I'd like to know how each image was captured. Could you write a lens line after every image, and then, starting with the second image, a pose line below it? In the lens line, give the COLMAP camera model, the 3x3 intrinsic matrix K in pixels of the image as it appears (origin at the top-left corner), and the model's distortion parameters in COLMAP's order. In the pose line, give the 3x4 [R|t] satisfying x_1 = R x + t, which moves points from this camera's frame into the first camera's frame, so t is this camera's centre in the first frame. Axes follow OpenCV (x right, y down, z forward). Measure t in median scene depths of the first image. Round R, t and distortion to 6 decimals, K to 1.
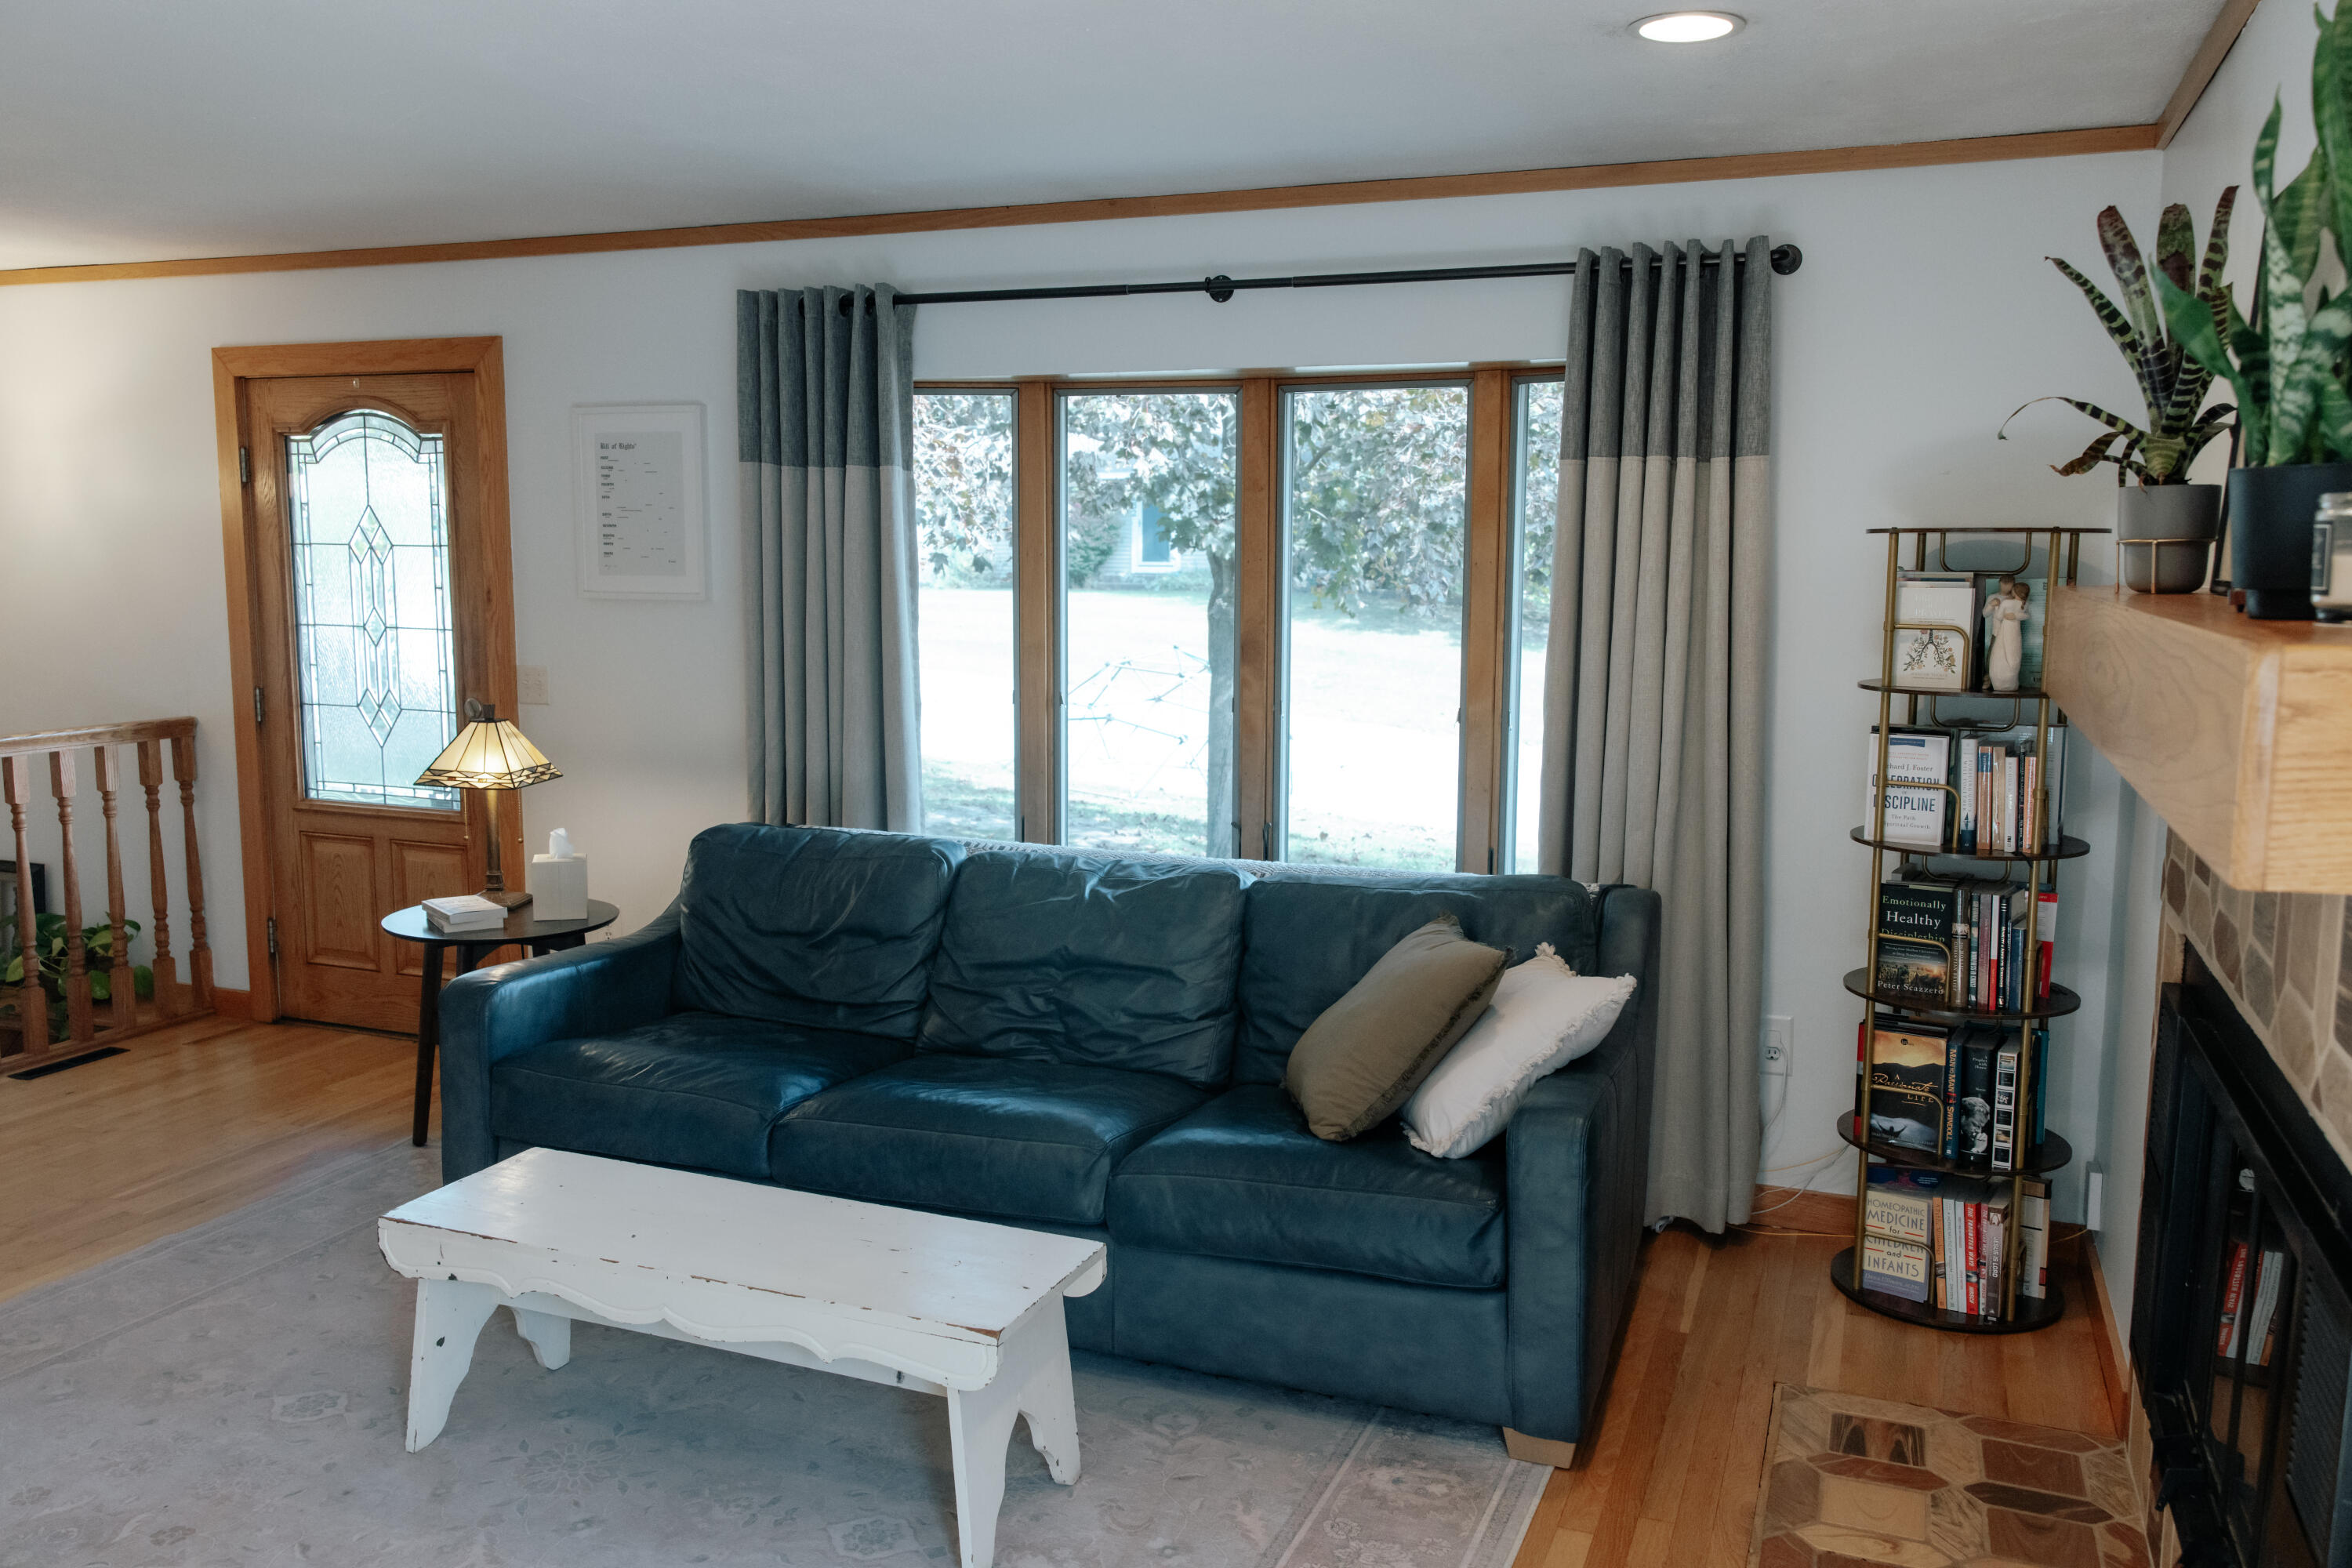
lens RADIAL K [[1825.7, 0, 1176.0], [0, 1825.7, 784.0], [0, 0, 1]] dist [-0.000048, -0.004148]
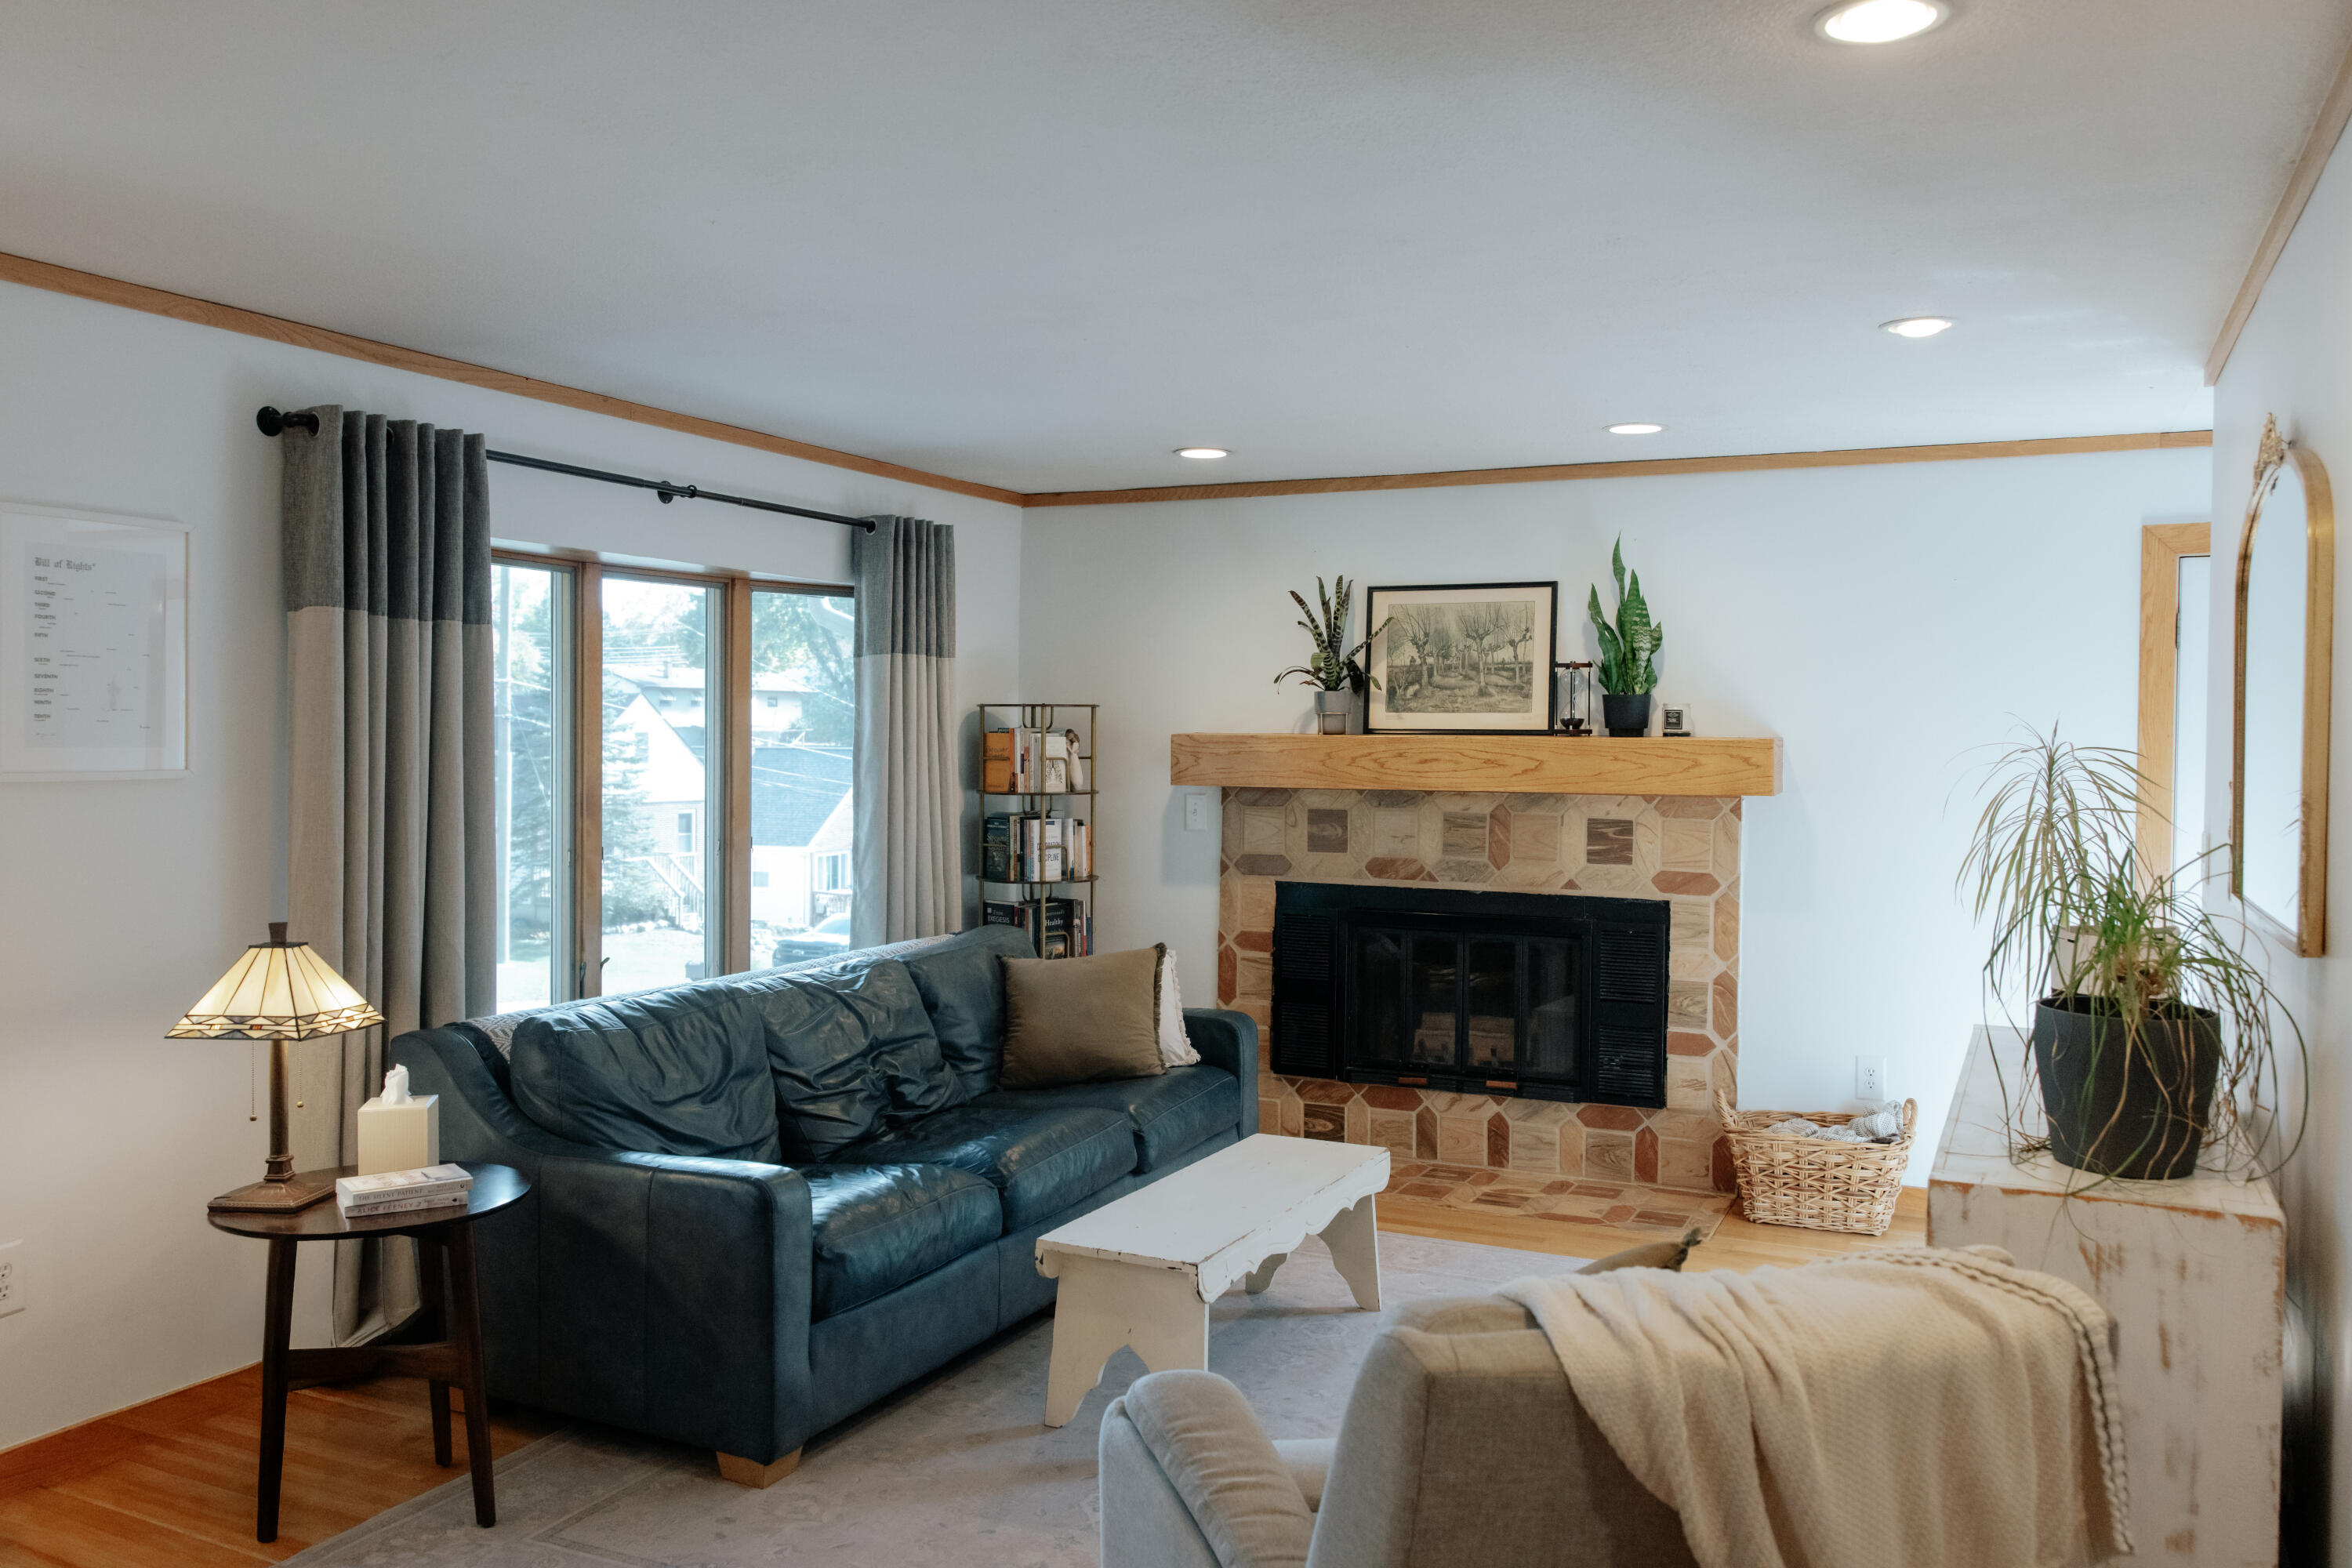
lens RADIAL K [[1825.7, 0, 1176.0], [0, 1825.7, 784.0], [0, 0, 1]] dist [-0.000048, -0.004148]
pose [[0.060712, -0.035458, 0.997525, -0.969987], [0.124131, 0.991879, 0.027702, -0.067330], [-0.990407, 0.122142, 0.064620, 0.537819]]
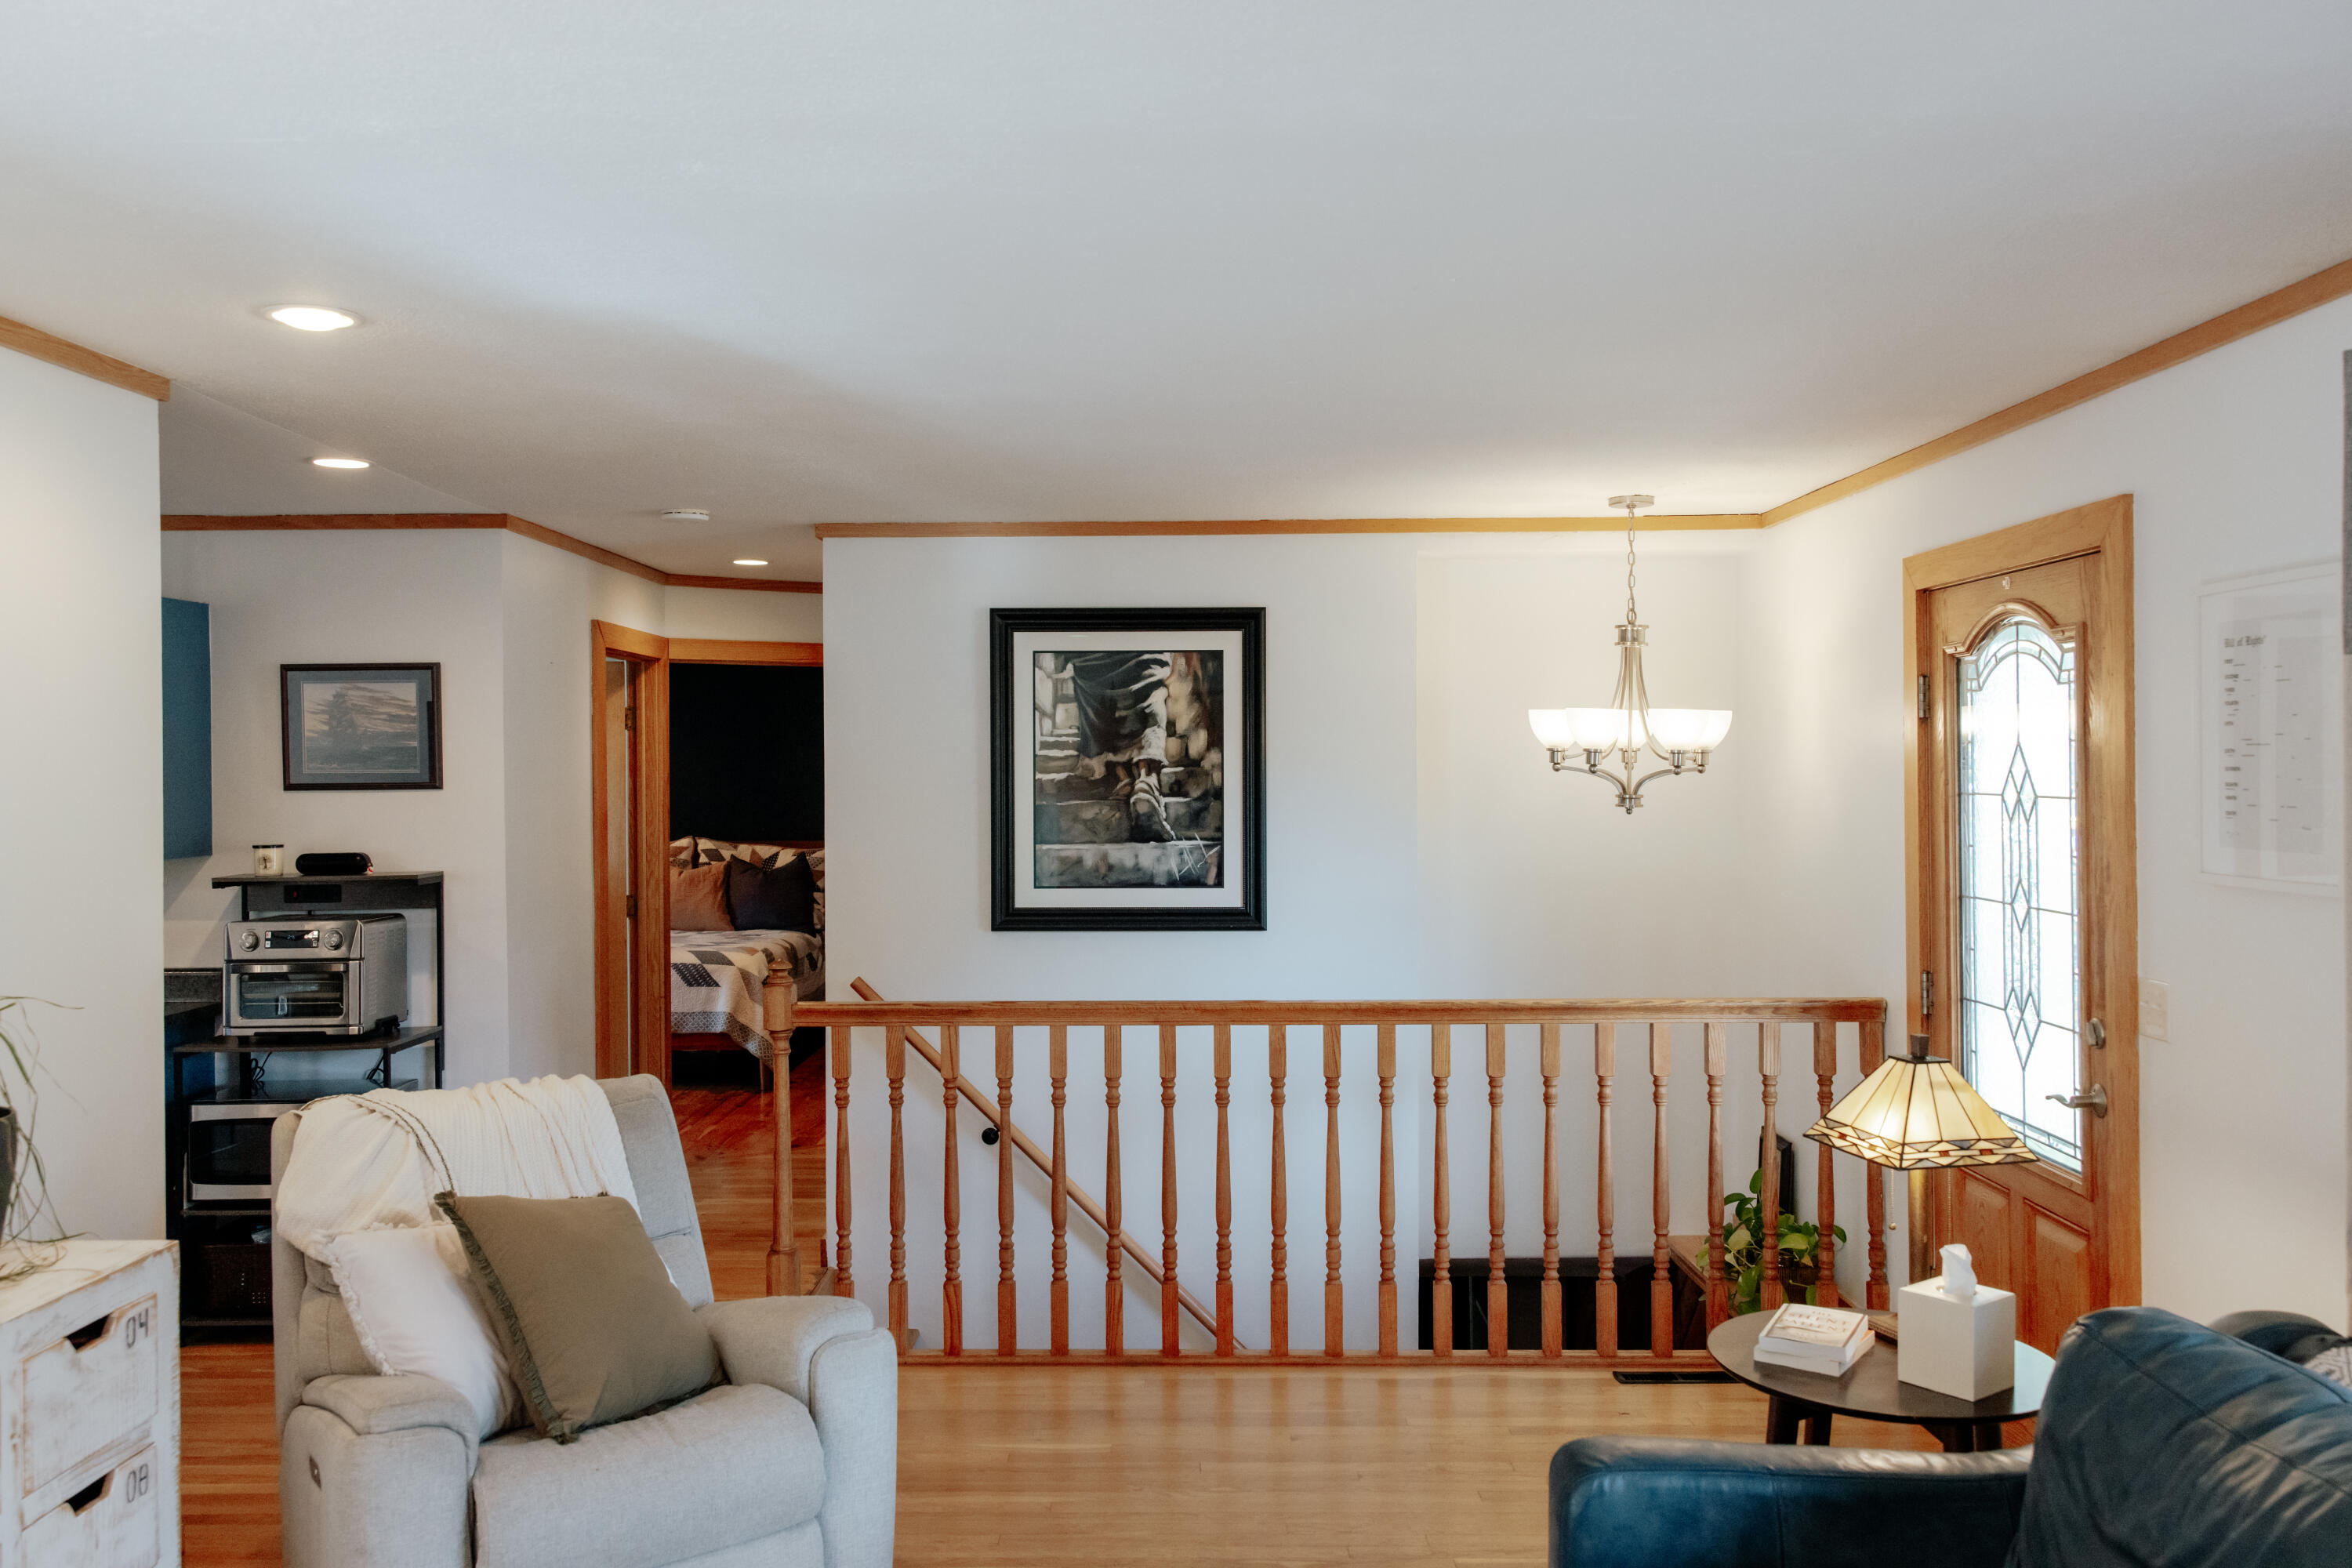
lens RADIAL K [[1825.7, 0, 1176.0], [0, 1825.7, 784.0], [0, 0, 1]] dist [-0.000048, -0.004148]
pose [[0.359231, 0.002187, -0.933246, 0.136024], [-0.122323, 0.991480, -0.044763, -0.065335], [0.925197, 0.130238, 0.356438, 0.450114]]
